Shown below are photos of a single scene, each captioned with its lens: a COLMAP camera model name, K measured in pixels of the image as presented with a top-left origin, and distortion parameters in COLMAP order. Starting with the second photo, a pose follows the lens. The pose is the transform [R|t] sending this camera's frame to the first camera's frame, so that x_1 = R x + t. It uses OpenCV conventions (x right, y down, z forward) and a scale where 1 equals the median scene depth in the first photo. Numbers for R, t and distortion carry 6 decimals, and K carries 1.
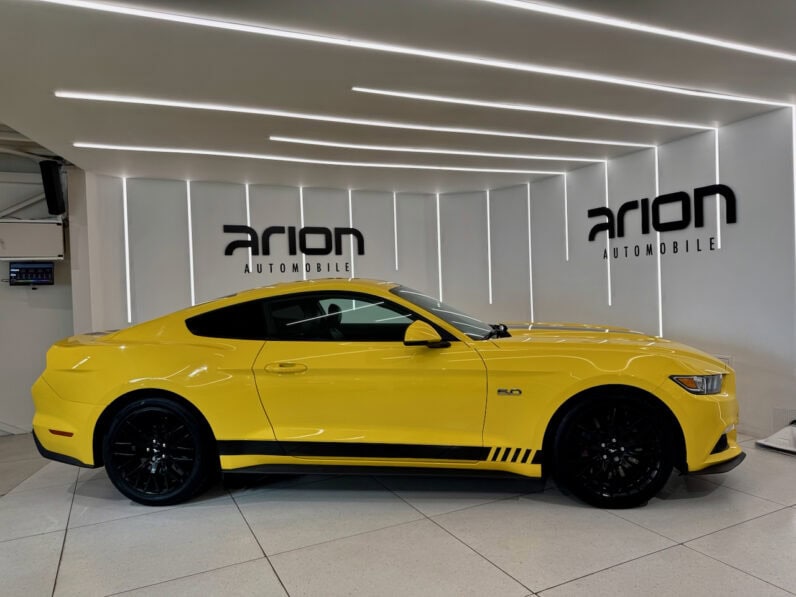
lens RADIAL K [[562.5, 0, 398.5], [0, 562.5, 293.3], [0, 0, 1]] dist [0.038662, -0.037338]
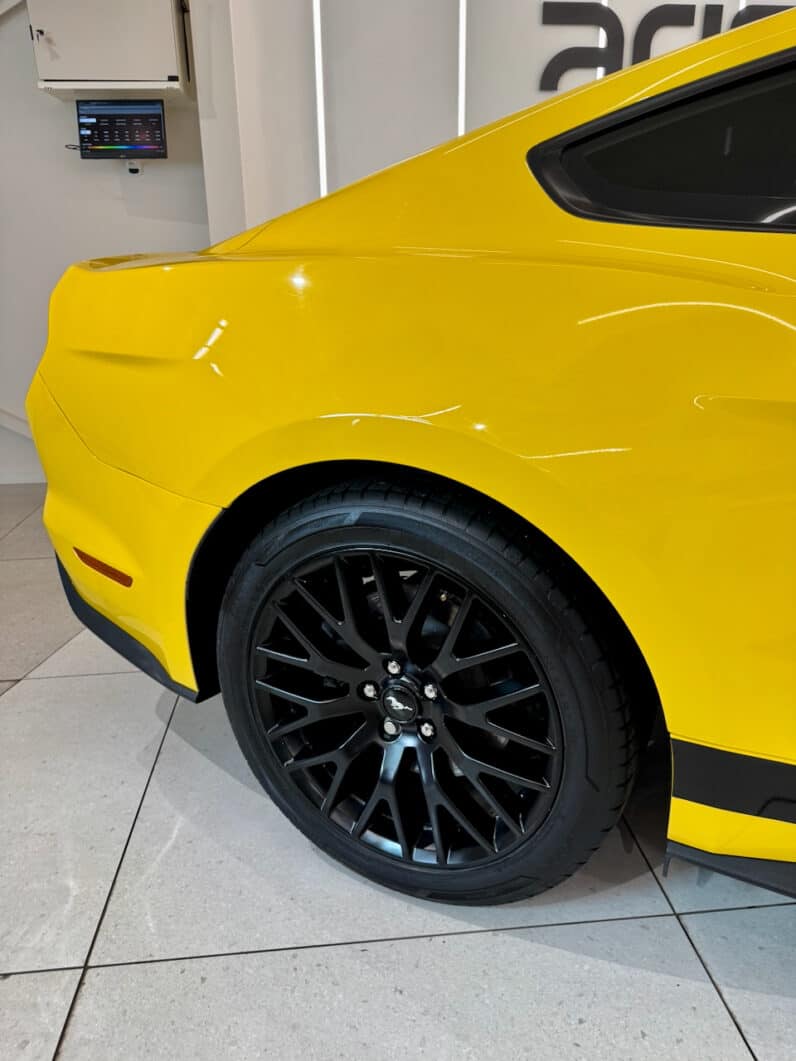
lens RADIAL K [[749.8, 0, 374.8], [0, 749.8, 533.2], [0, 0, 1]] dist [0.038662, -0.037338]
pose [[0.932227, 0.138710, -0.334235, -0.236037], [-0.024735, 0.945884, 0.323560, 0.069447], [0.361028, -0.293364, 0.885210, 0.484323]]
